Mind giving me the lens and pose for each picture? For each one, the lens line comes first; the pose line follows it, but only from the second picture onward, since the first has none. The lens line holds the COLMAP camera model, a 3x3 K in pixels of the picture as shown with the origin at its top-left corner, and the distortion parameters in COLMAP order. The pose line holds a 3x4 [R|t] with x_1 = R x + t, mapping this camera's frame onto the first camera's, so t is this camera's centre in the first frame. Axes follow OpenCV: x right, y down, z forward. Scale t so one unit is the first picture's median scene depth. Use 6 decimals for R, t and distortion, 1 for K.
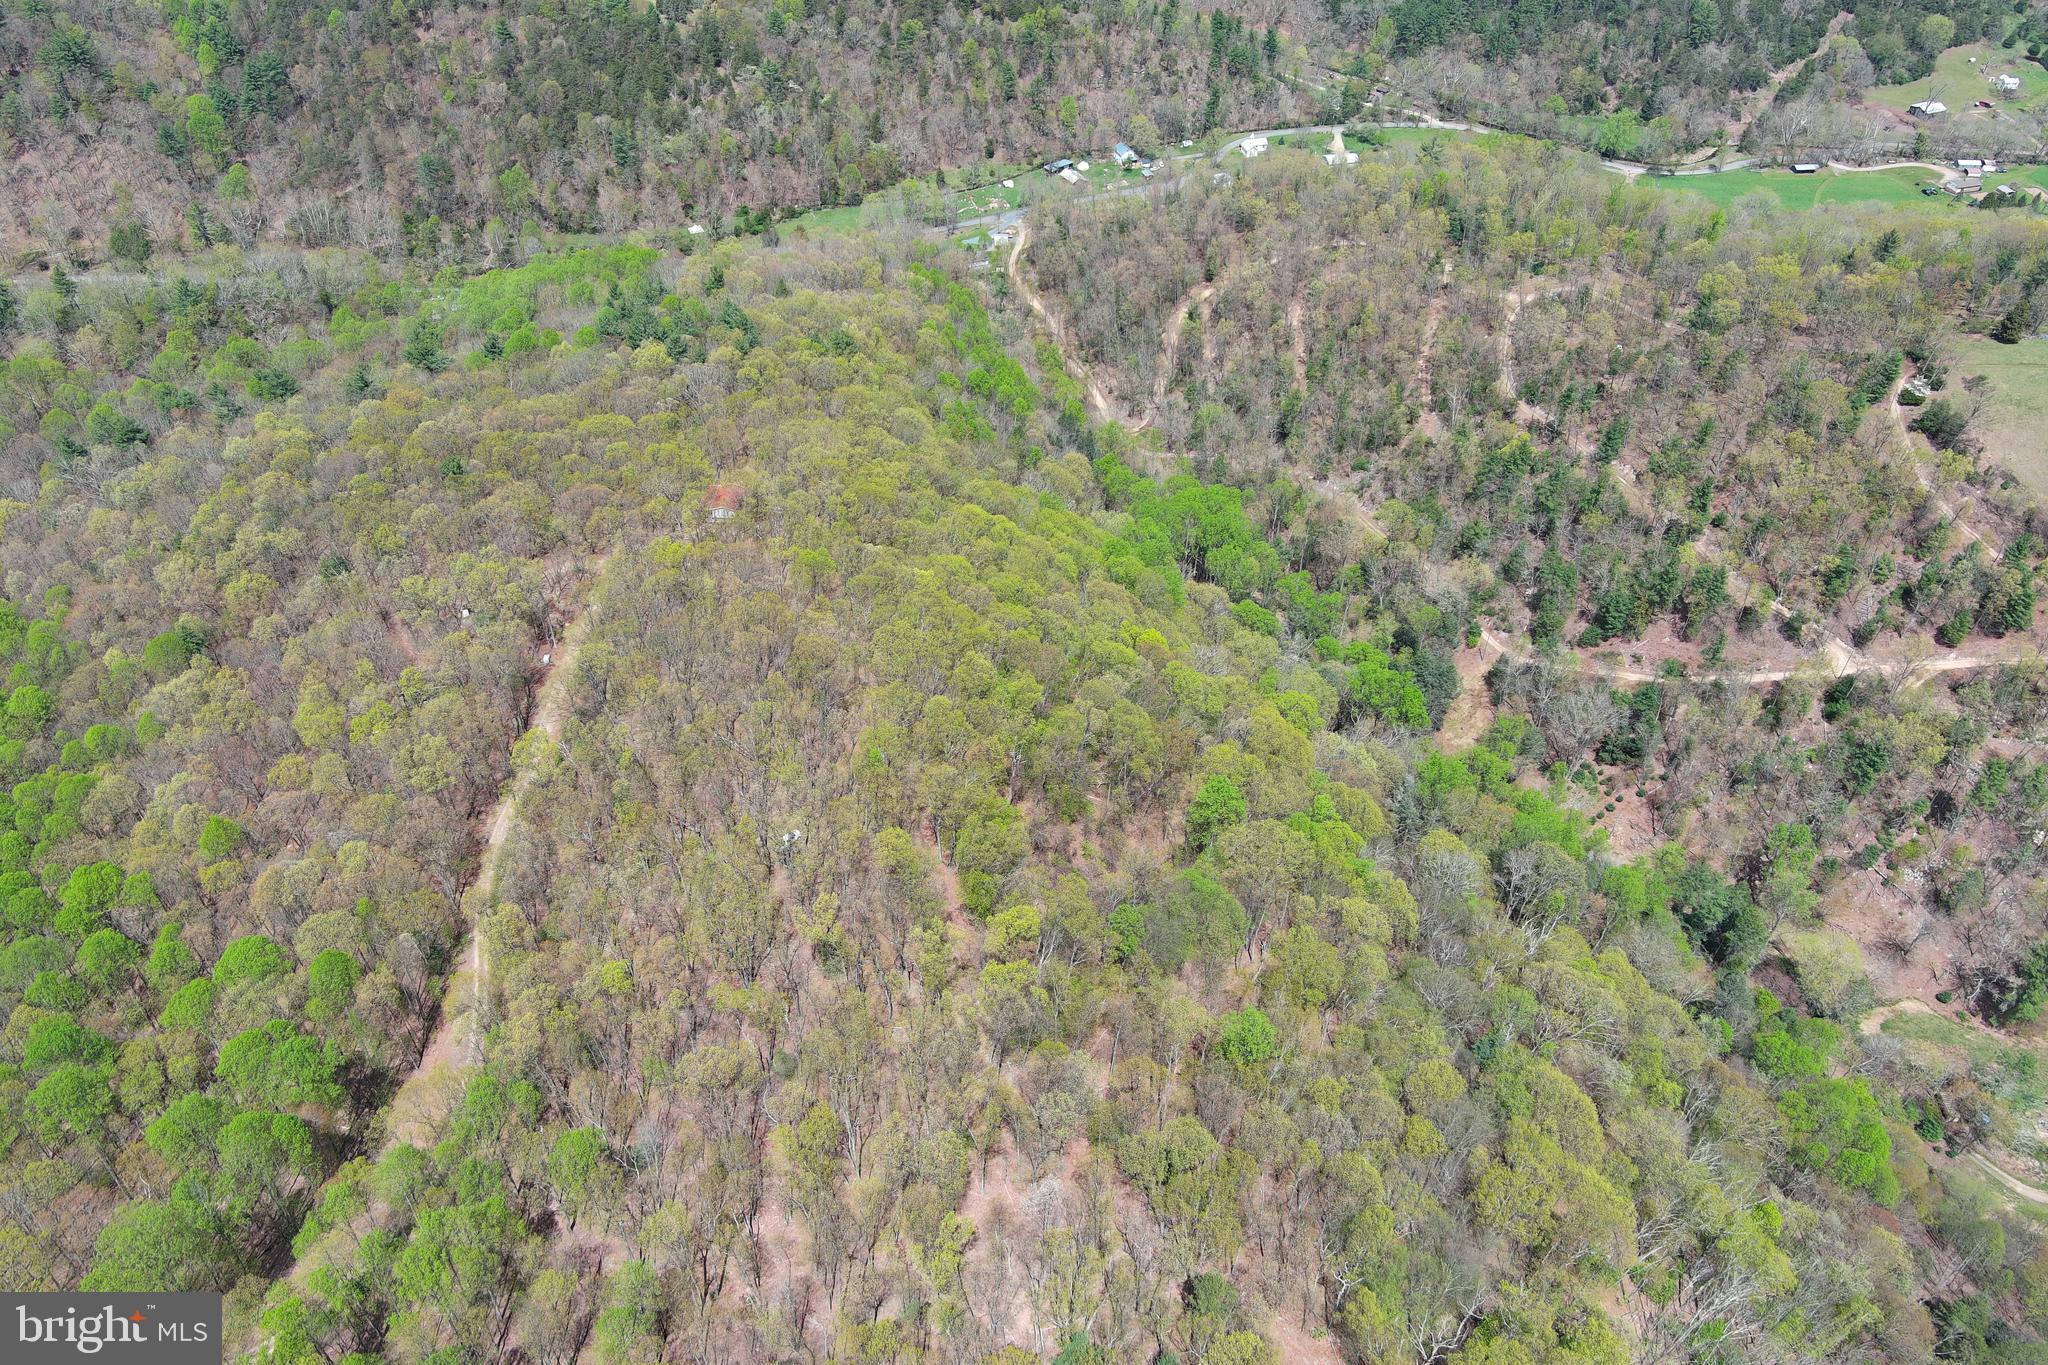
lens RADIAL K [[1601.4, 0, 1024.0], [0, 1601.4, 682.5], [0, 0, 1]] dist [0.011885, -0.001472]
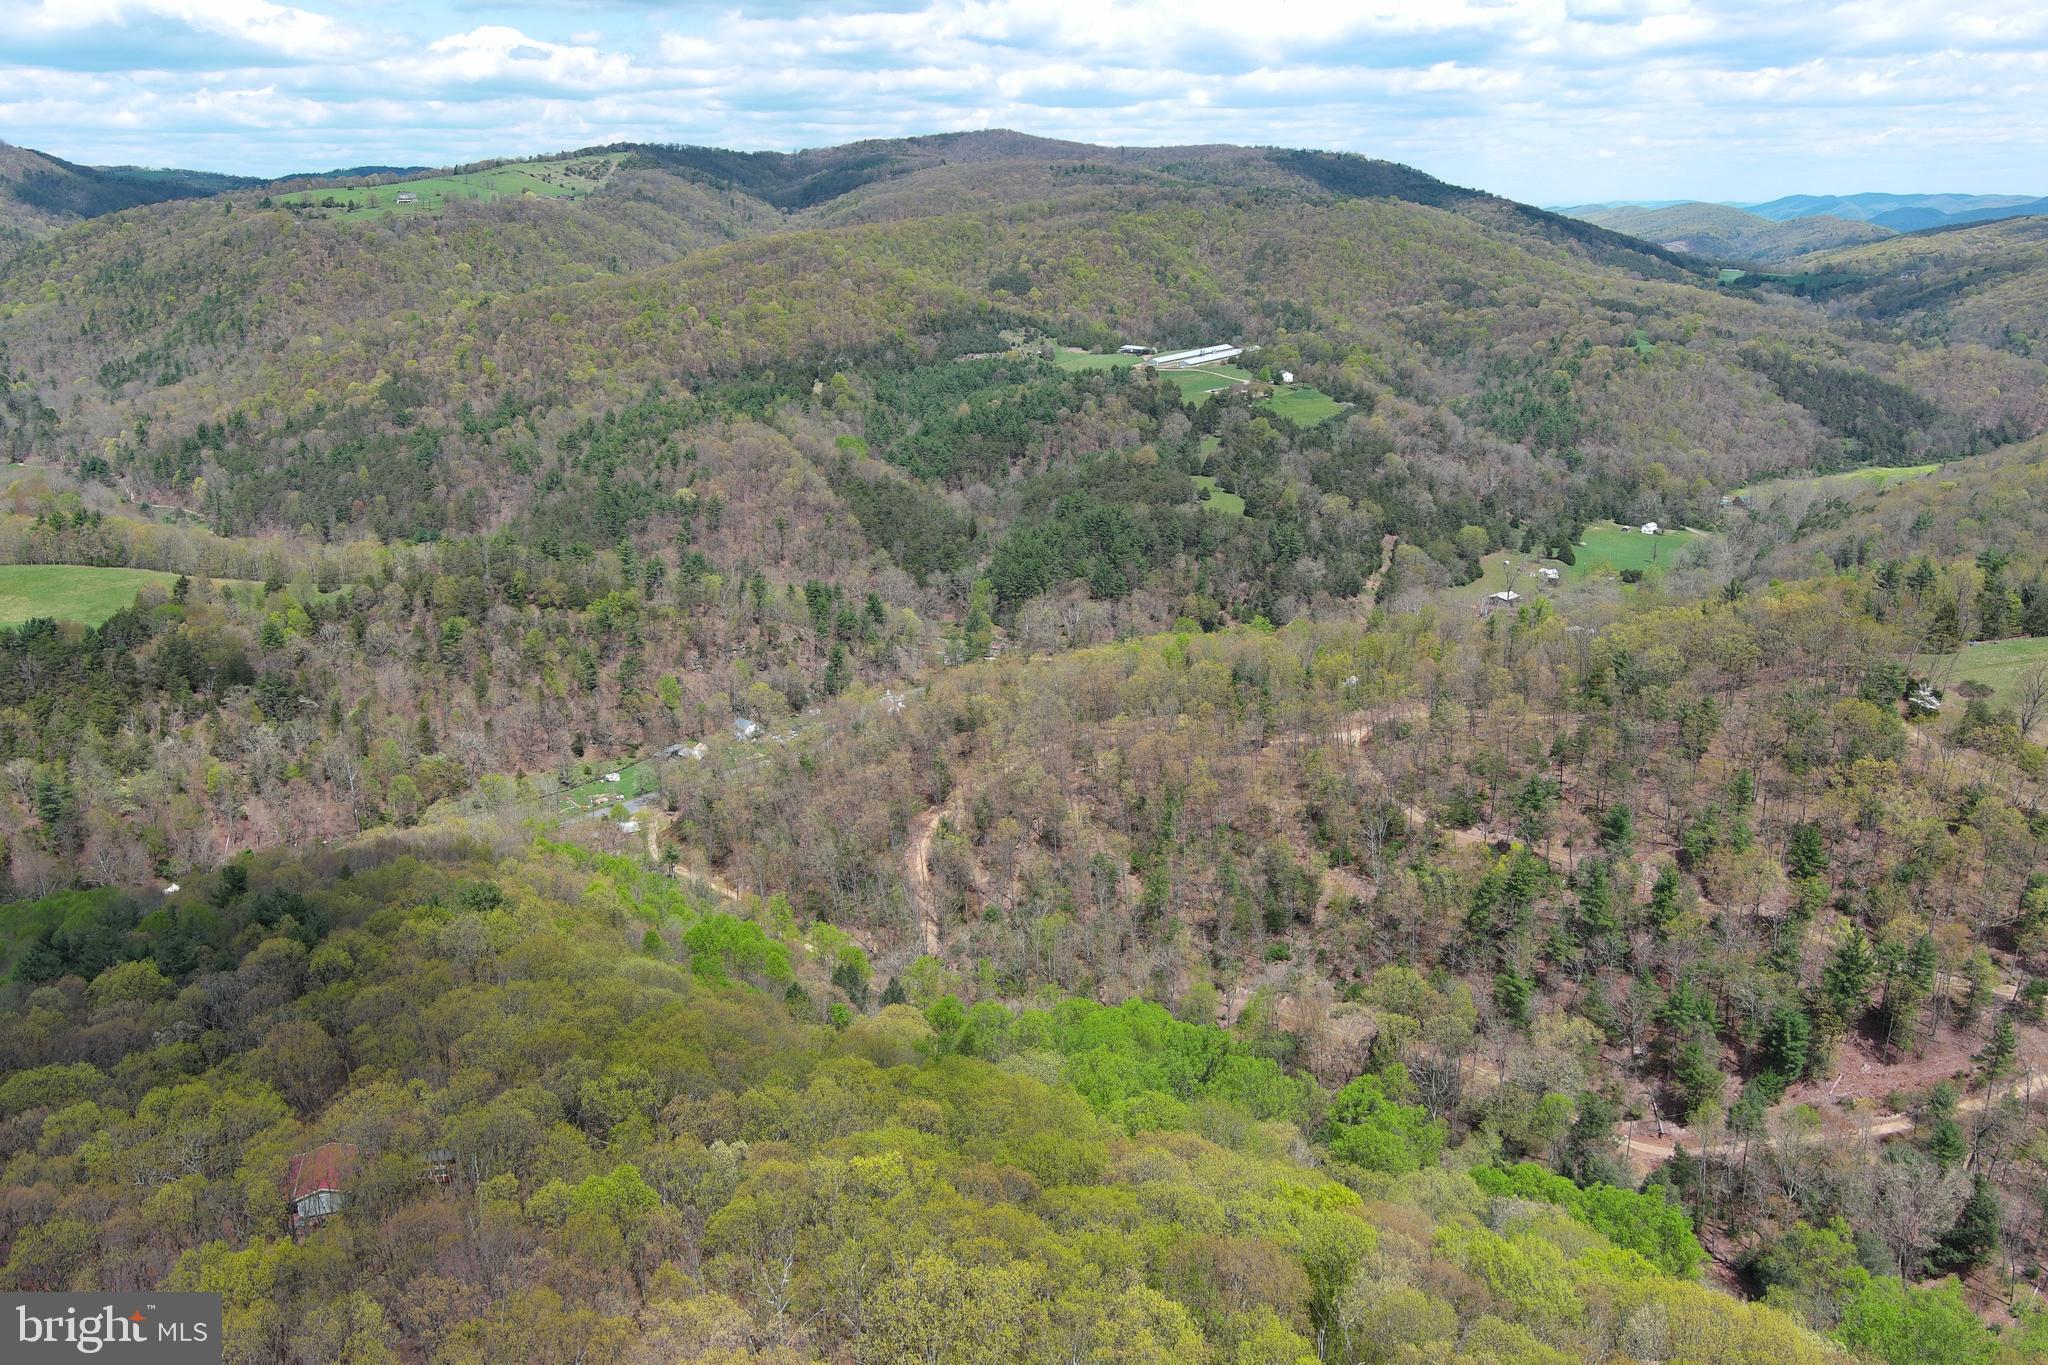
lens RADIAL K [[1589.7, 0, 1024.0], [0, 1589.7, 682.5], [0, 0, 1]] dist [0.047808, -0.063405]
pose [[0.936341, -0.132551, 0.325110, -0.074322], [0.257372, 0.888966, -0.378812, -0.004151], [-0.238800, 0.438371, 0.866490, 0.272471]]
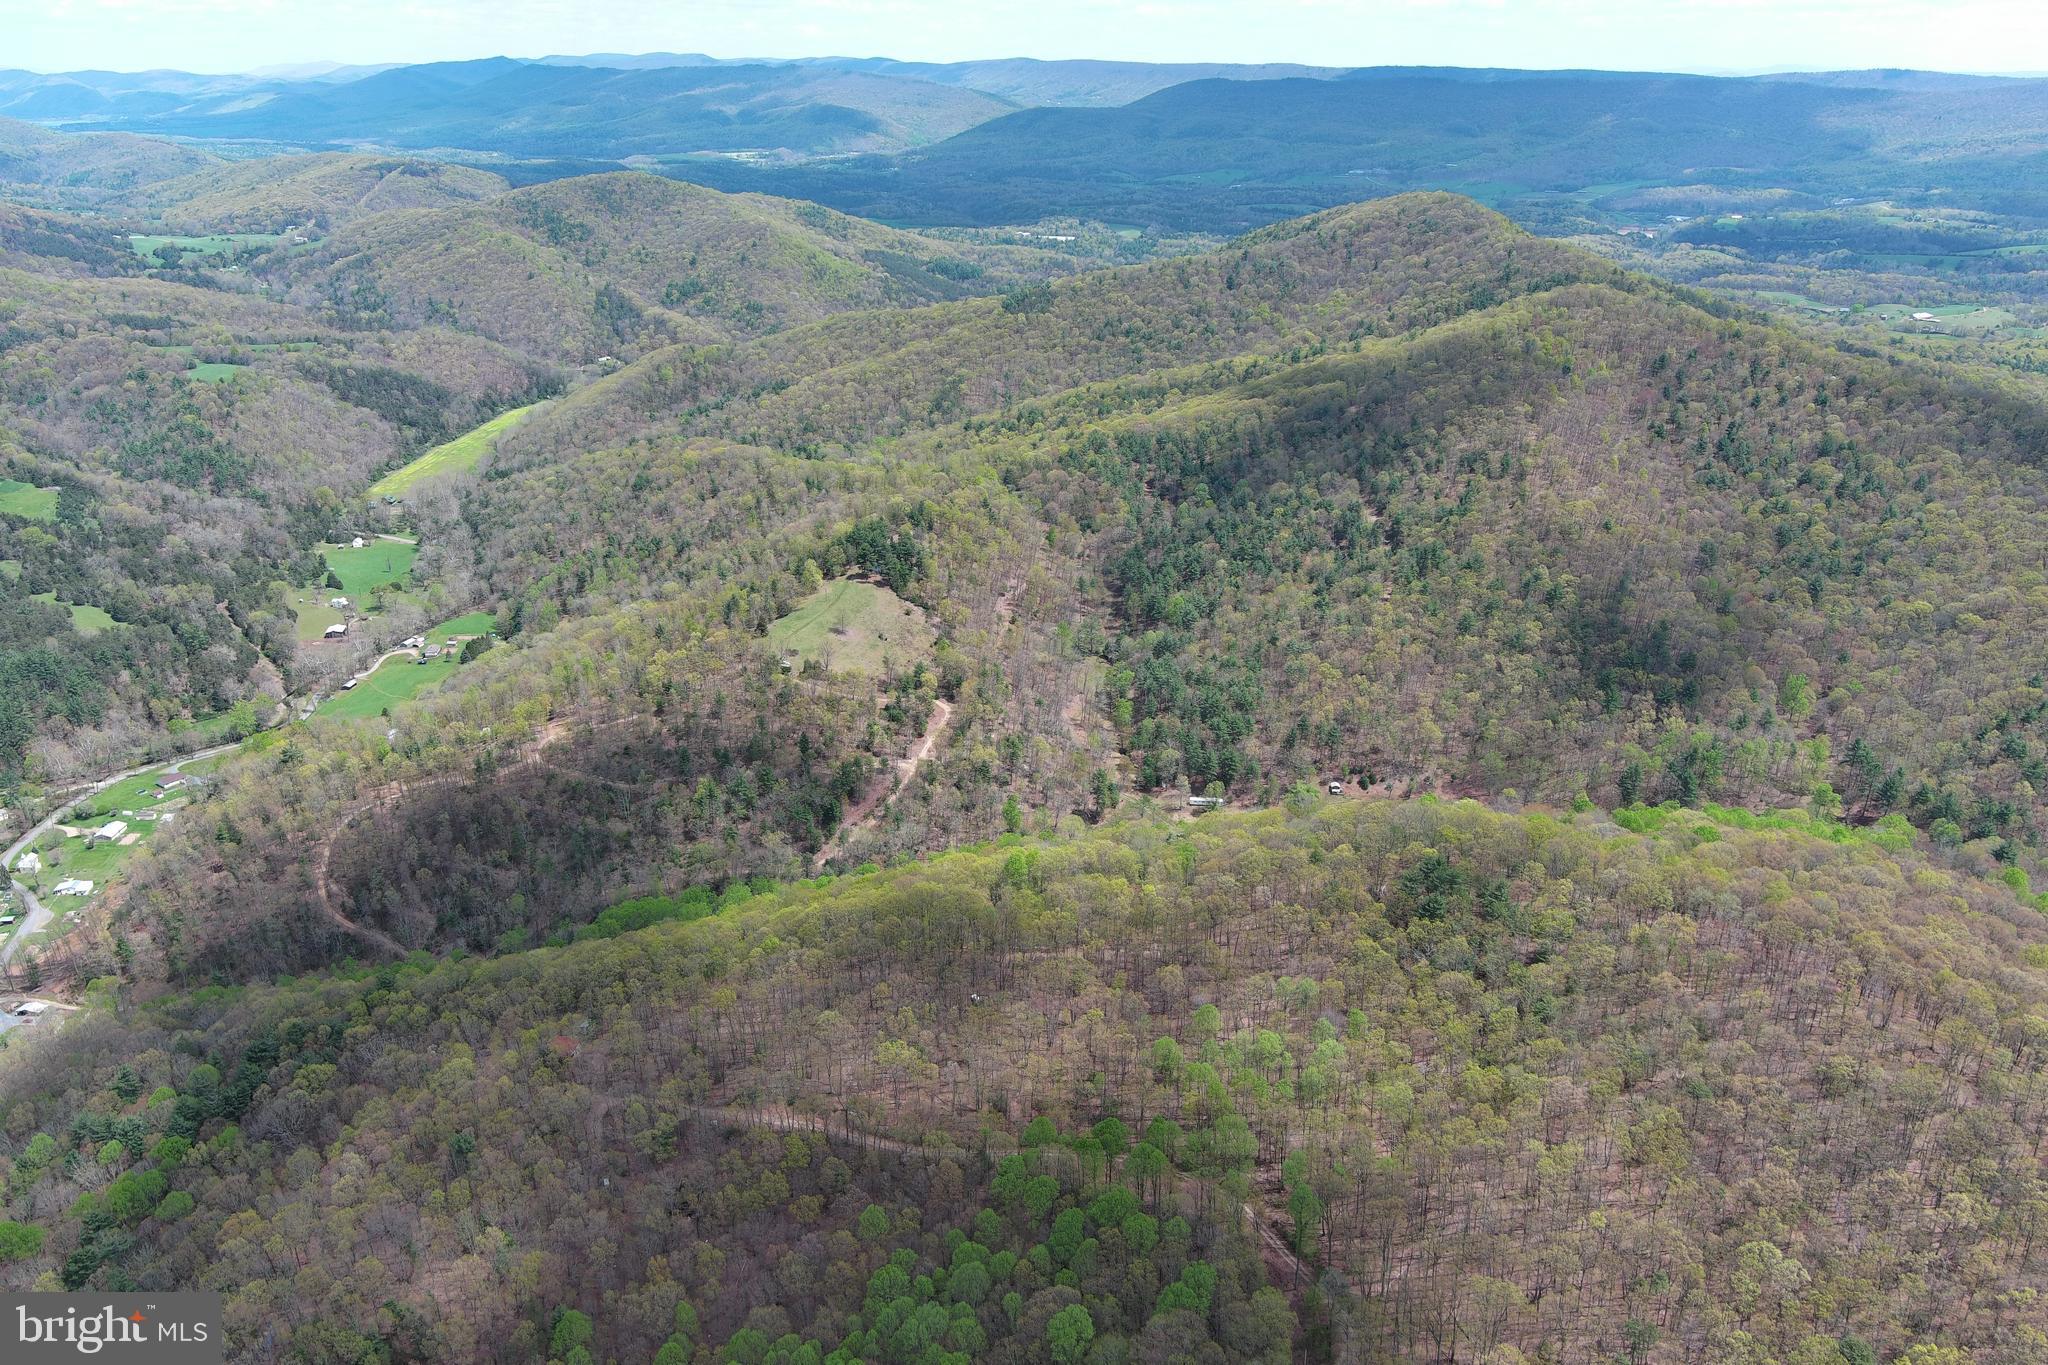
lens RADIAL K [[1584.9, 0, 1021.7], [0, 1584.9, 687.5], [0, 0, 1]] dist [0.044926, -0.070953]
pose [[0.235361, -0.385562, 0.892159, -0.677501], [0.654926, 0.741153, 0.147526, -0.164797], [-0.718107, 0.549576, 0.426953, 0.016271]]
